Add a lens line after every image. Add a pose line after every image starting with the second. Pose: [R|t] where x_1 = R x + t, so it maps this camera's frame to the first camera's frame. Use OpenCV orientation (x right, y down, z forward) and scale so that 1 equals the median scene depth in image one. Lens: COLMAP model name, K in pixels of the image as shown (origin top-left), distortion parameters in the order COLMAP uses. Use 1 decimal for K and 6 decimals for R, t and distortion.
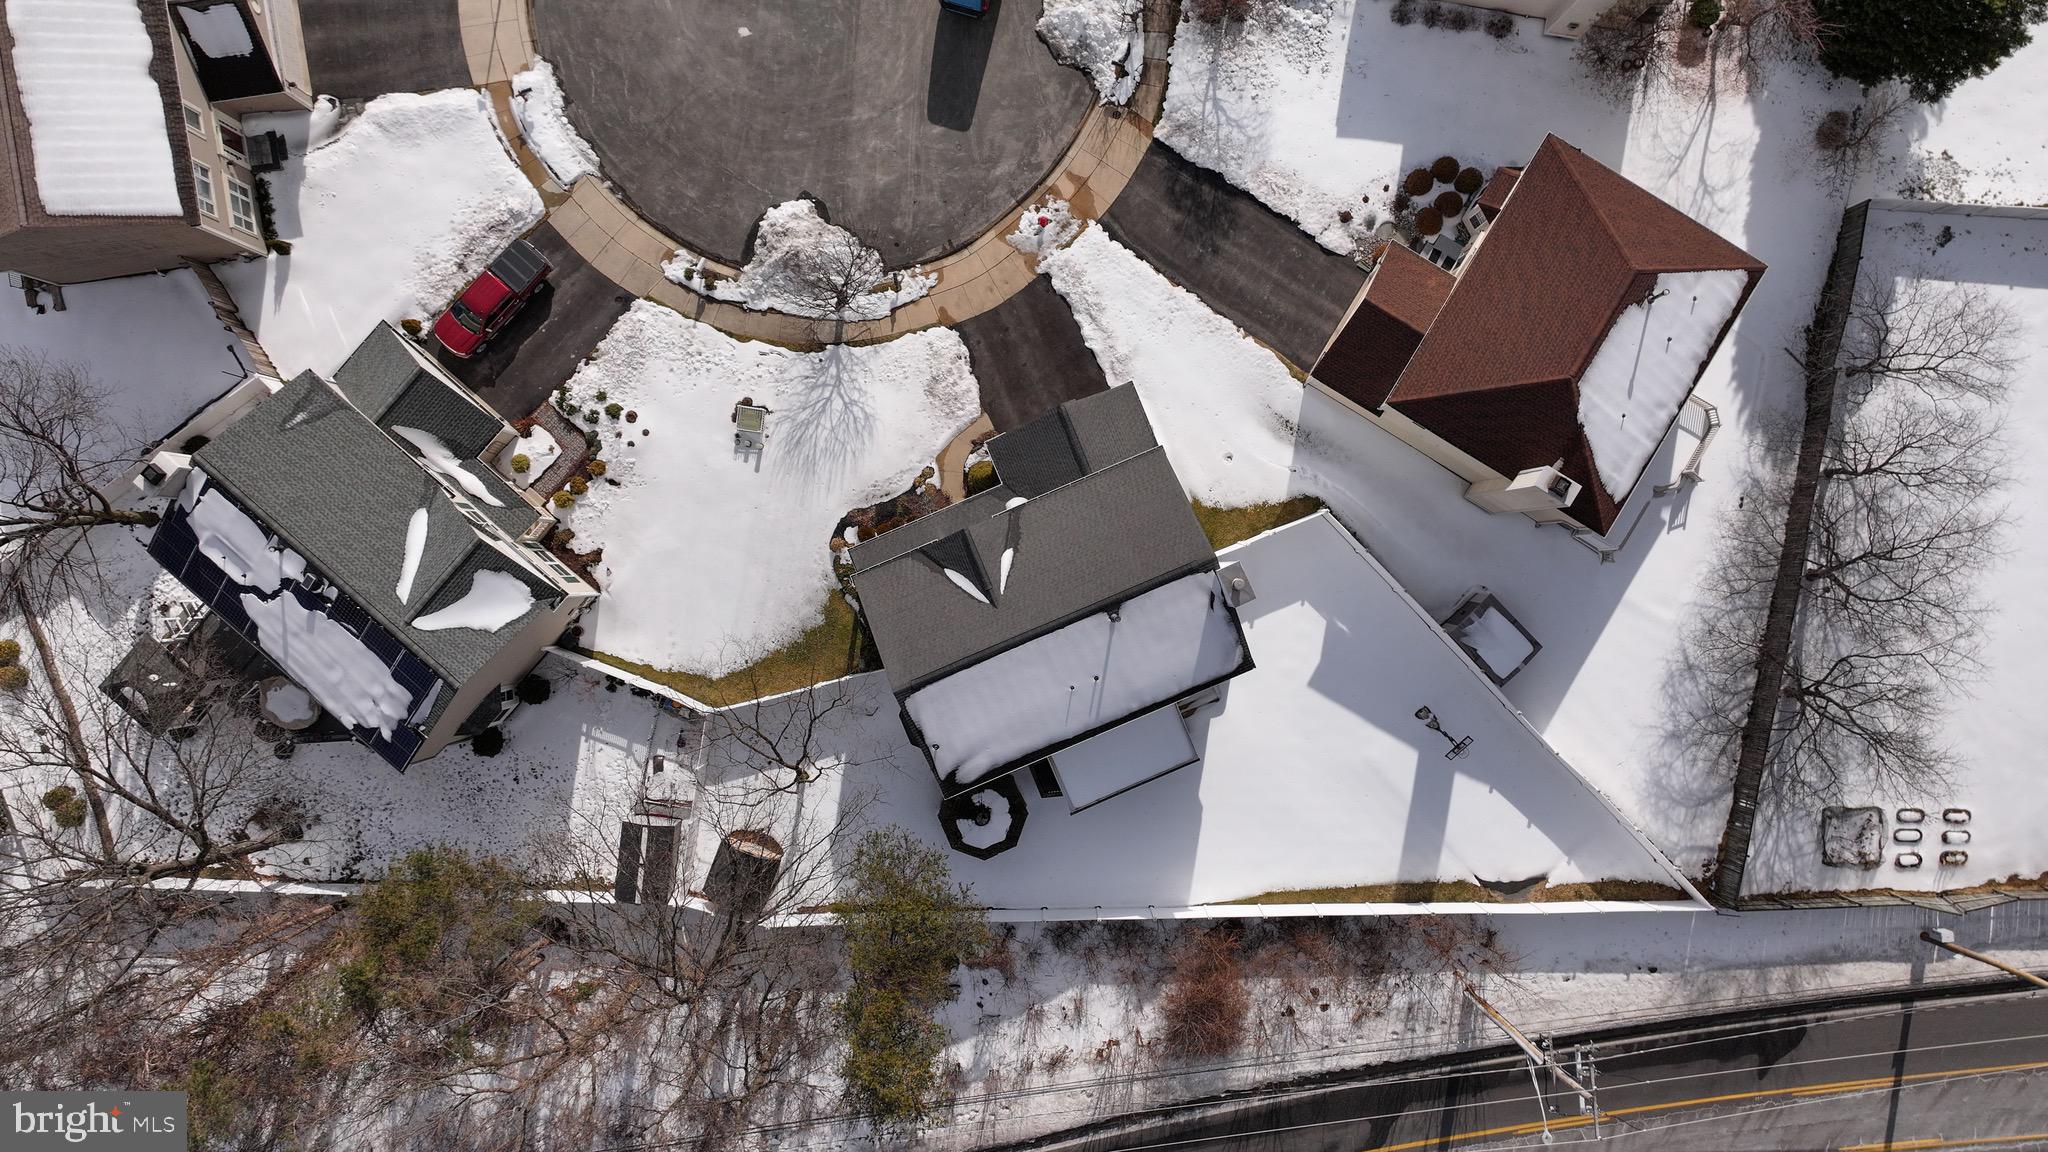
lens RADIAL K [[1436.5, 0, 1033.7], [0, 1436.5, 573.1], [0, 0, 1]] dist [0.006505, -0.002275]
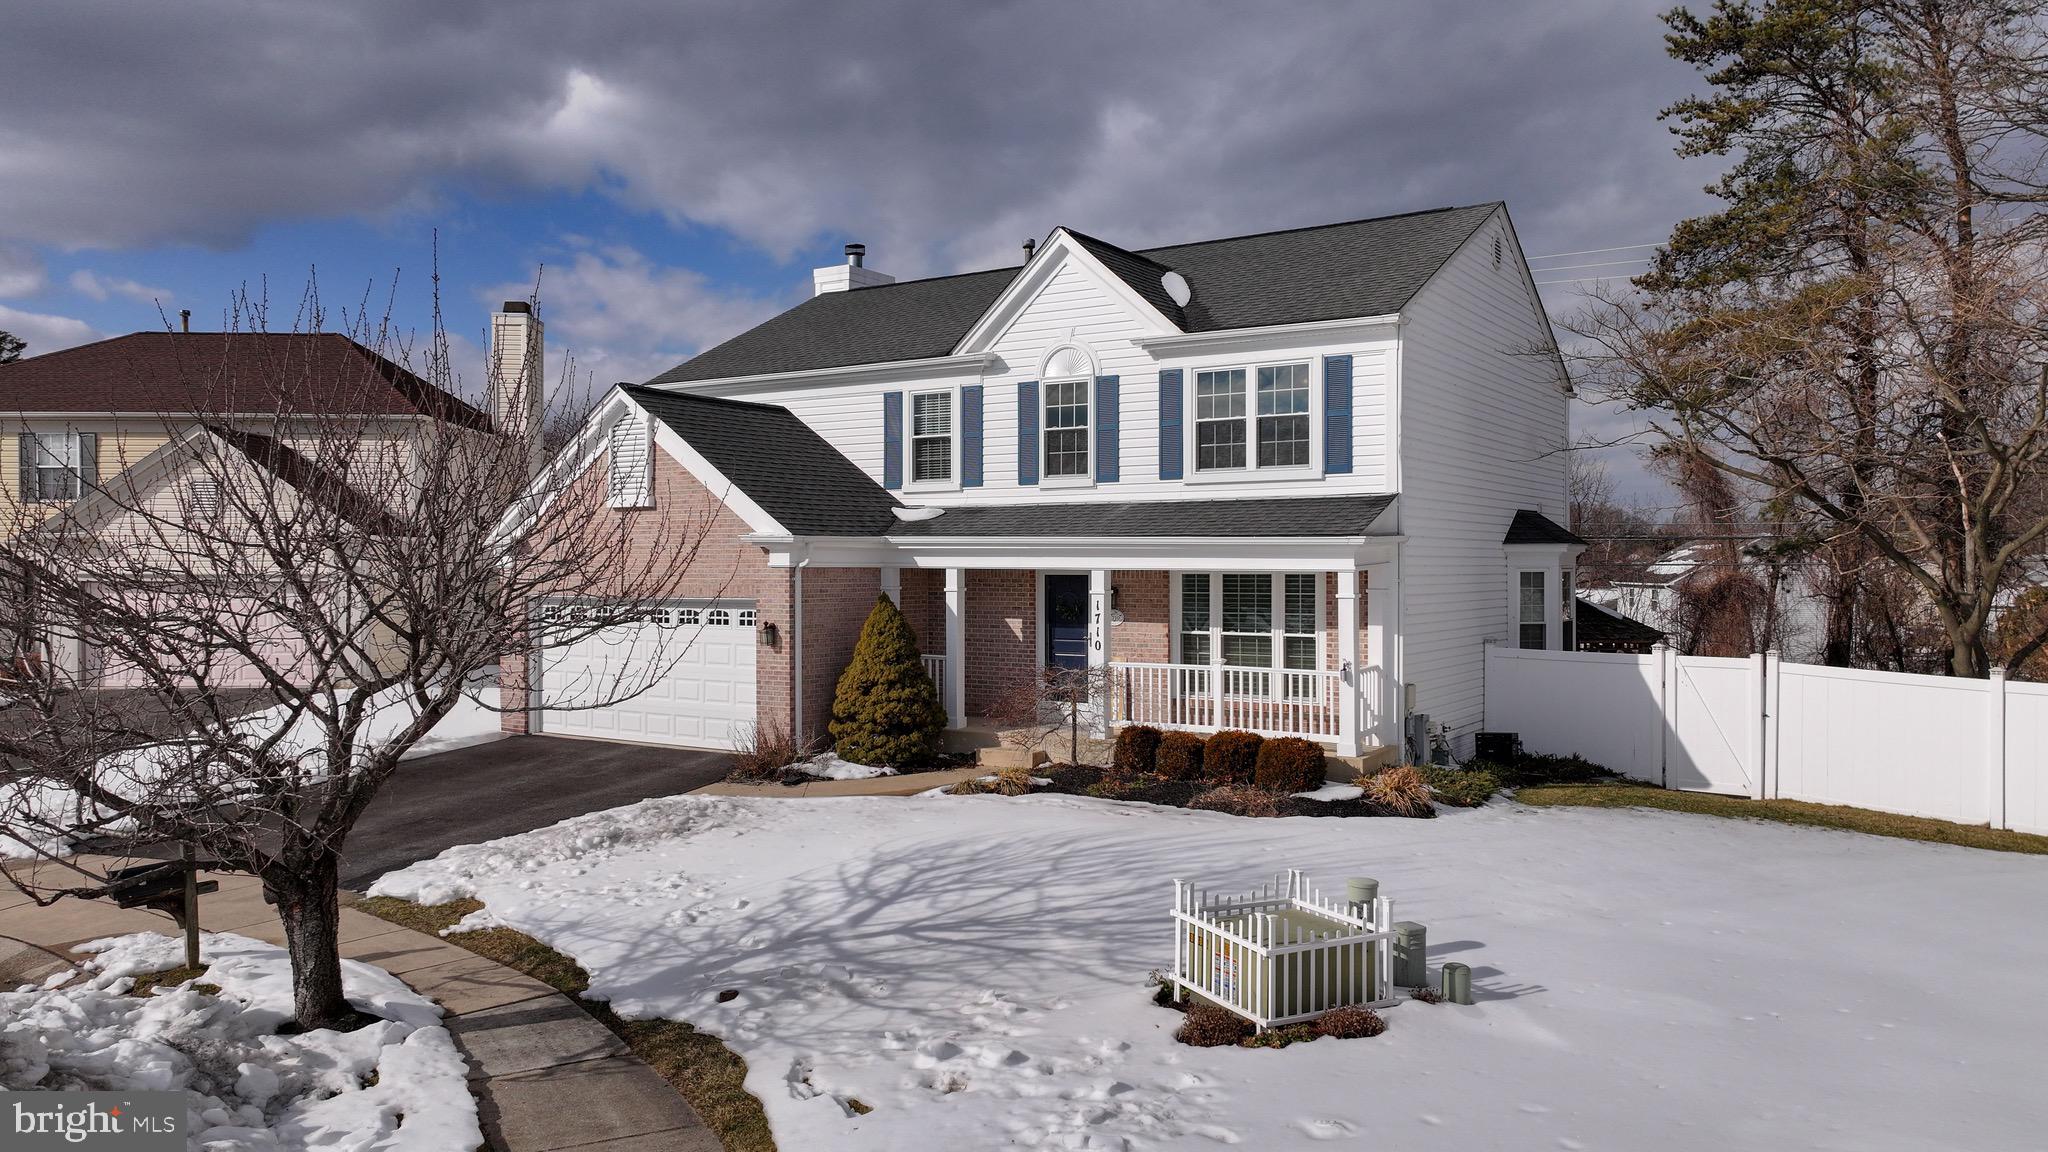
lens RADIAL K [[1436.5, 0, 1033.7], [0, 1436.5, 573.1], [0, 0, 1]] dist [0.006505, -0.002275]
pose [[-0.564083, -0.019171, 0.825496, -0.305030], [0.825607, 0.003291, 0.564235, -0.213399], [-0.013534, 0.999811, 0.013971, 0.952150]]
